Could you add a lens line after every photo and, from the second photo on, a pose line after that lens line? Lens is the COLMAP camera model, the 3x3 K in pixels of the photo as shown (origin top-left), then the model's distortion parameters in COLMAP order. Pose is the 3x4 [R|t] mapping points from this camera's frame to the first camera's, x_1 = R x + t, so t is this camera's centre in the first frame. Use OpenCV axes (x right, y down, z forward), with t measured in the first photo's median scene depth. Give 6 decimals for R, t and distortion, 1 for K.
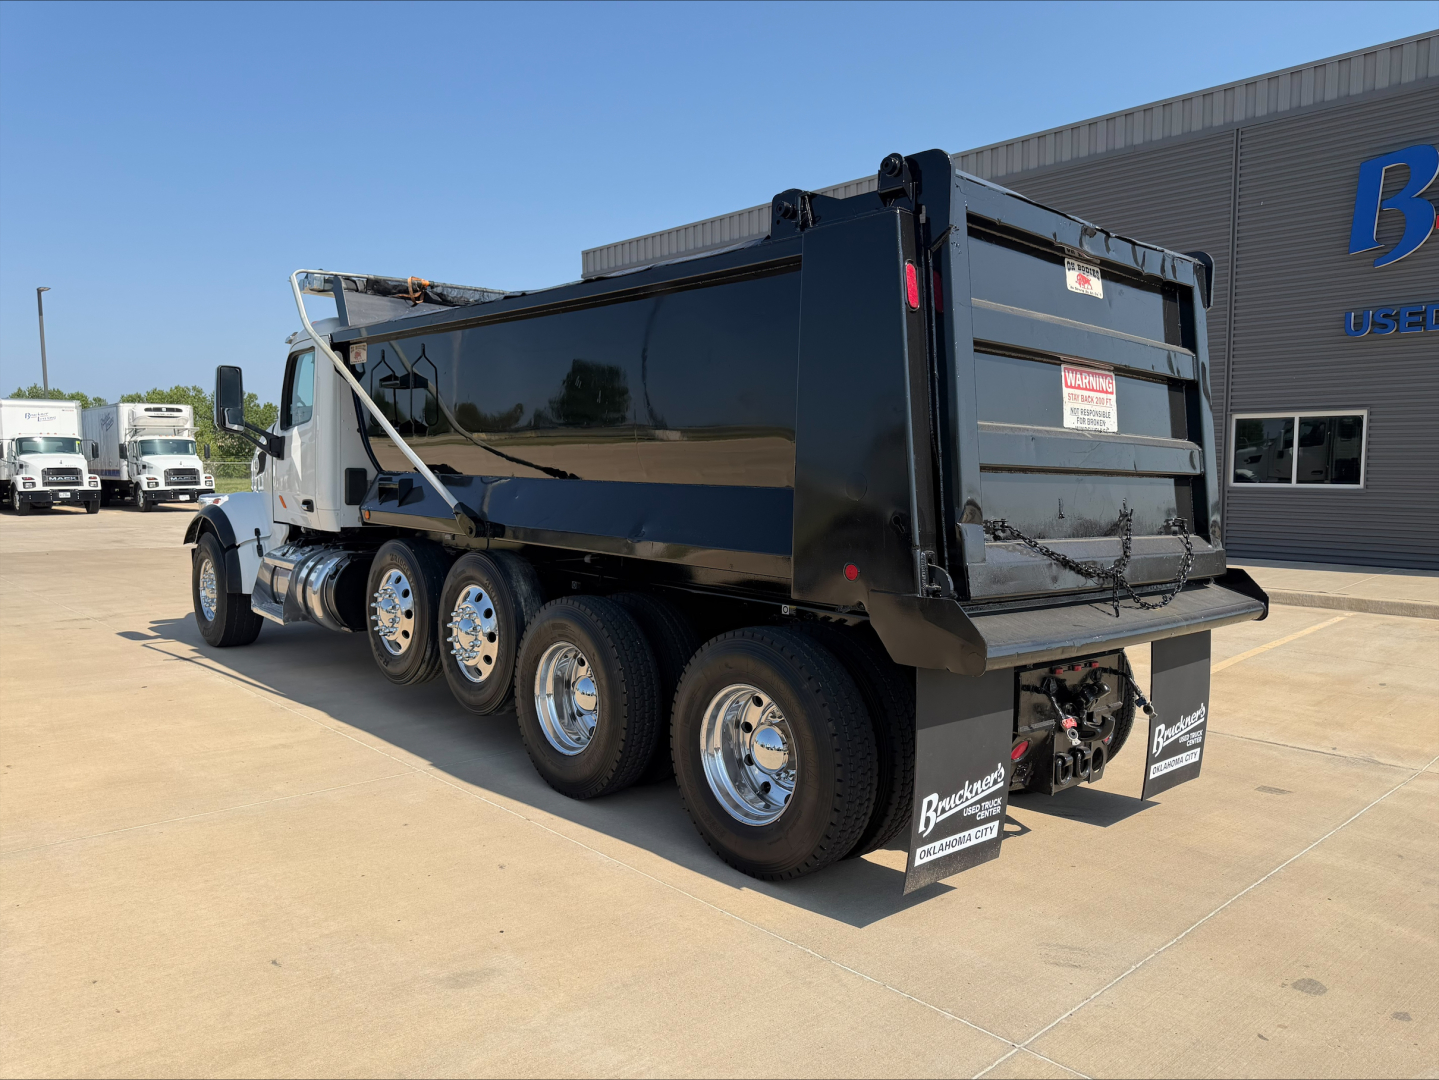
lens RADIAL K [[1026.2, 0, 719.5], [0, 1026.2, 540.0], [0, 0, 1]] dist [-0.041187, -0.000079]
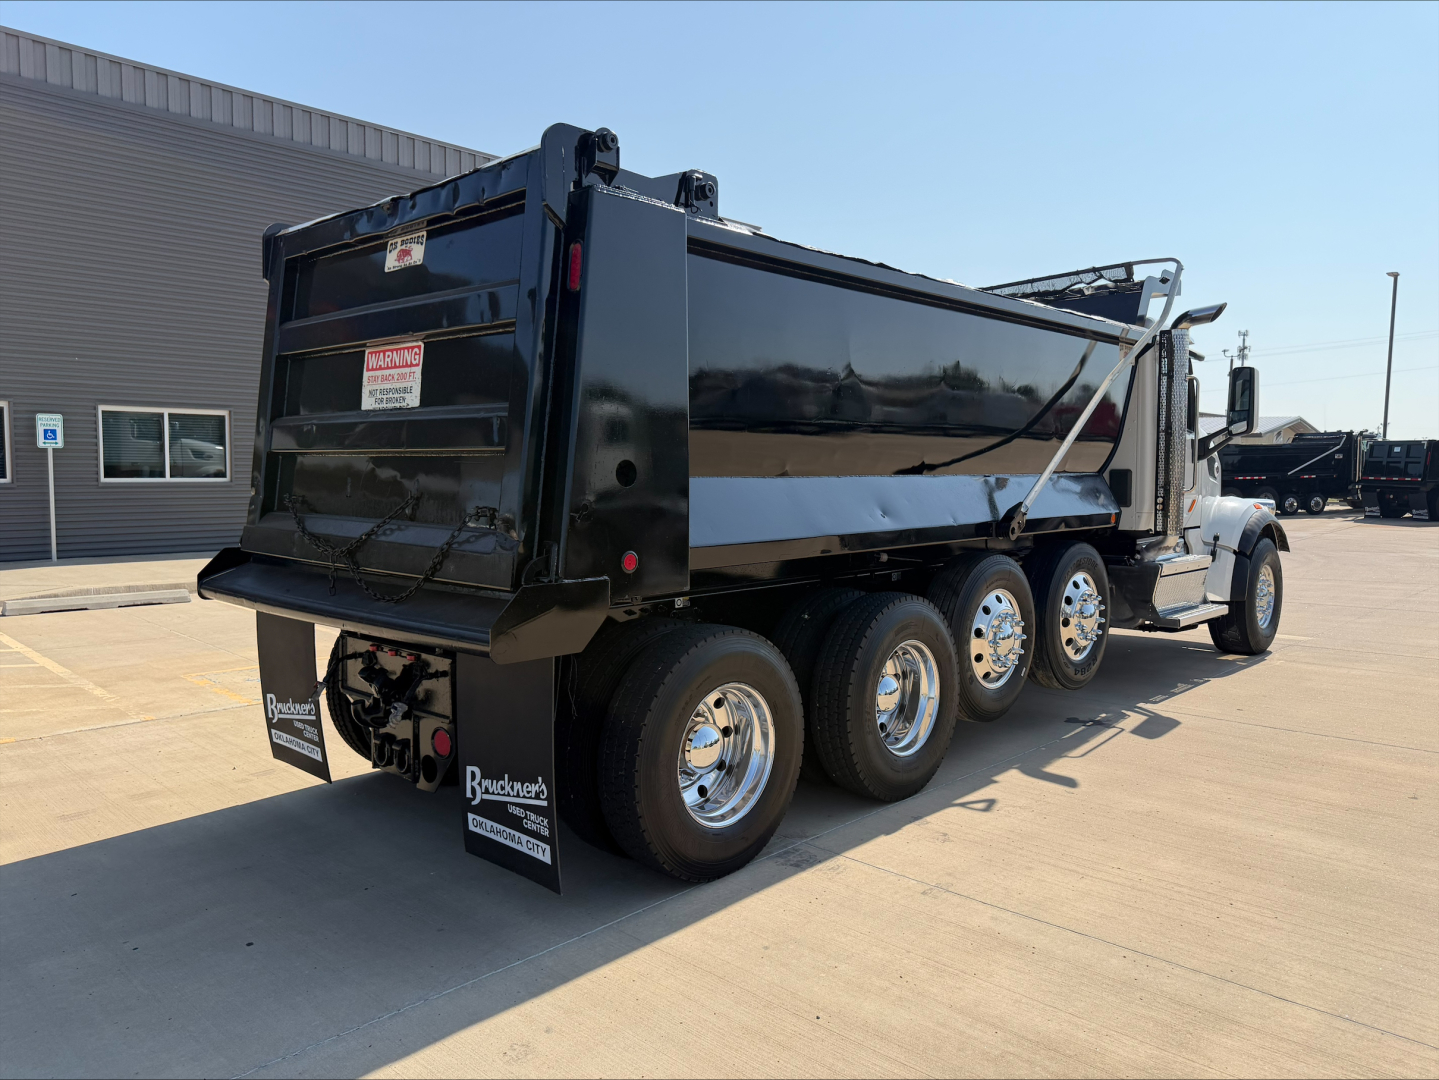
lens RADIAL K [[1090.3, 0, 719.5], [0, 1090.3, 540.0], [0, 0, 1]] dist [0.095765, -0.226800]
pose [[0.085066, 0.044543, -0.995379, 1.399977], [-0.068699, 0.996885, 0.038740, -0.043619], [0.994004, 0.065086, 0.087861, 1.191920]]
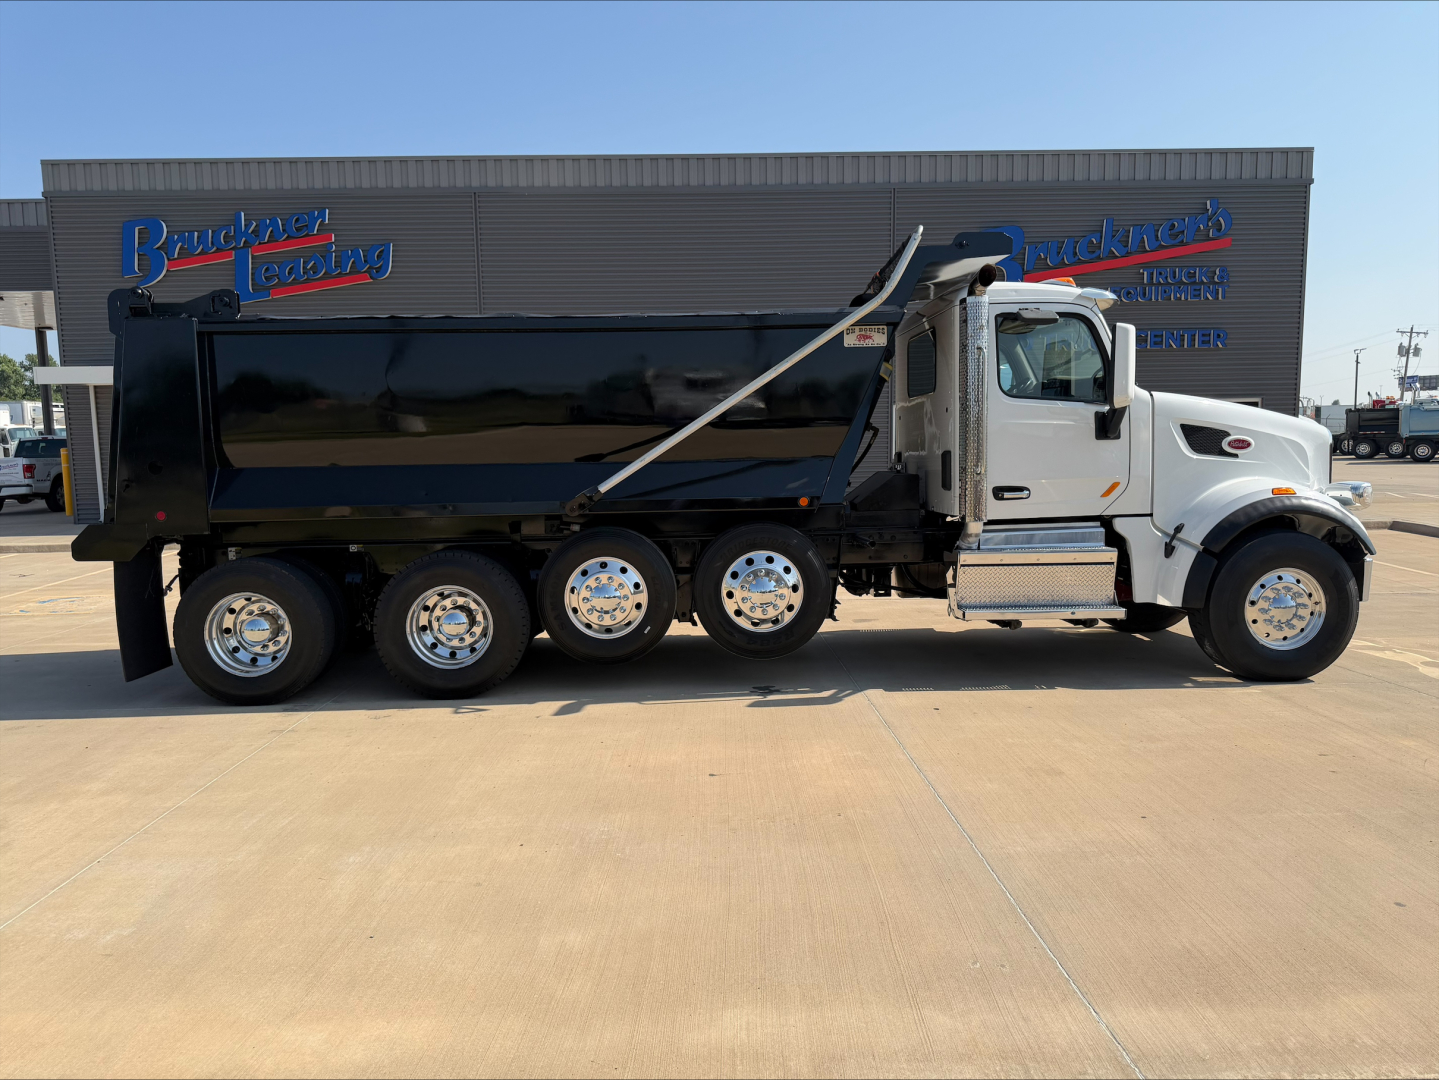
lens RADIAL K [[1026.2, 0, 719.5], [0, 1026.2, 540.0], [0, 0, 1]] dist [-0.041187, -0.000079]
pose [[-0.659636, 0.044541, -0.750264, 1.111312], [-0.045515, 0.994043, 0.099031, -0.140268], [0.750205, 0.099473, -0.653680, 2.816667]]
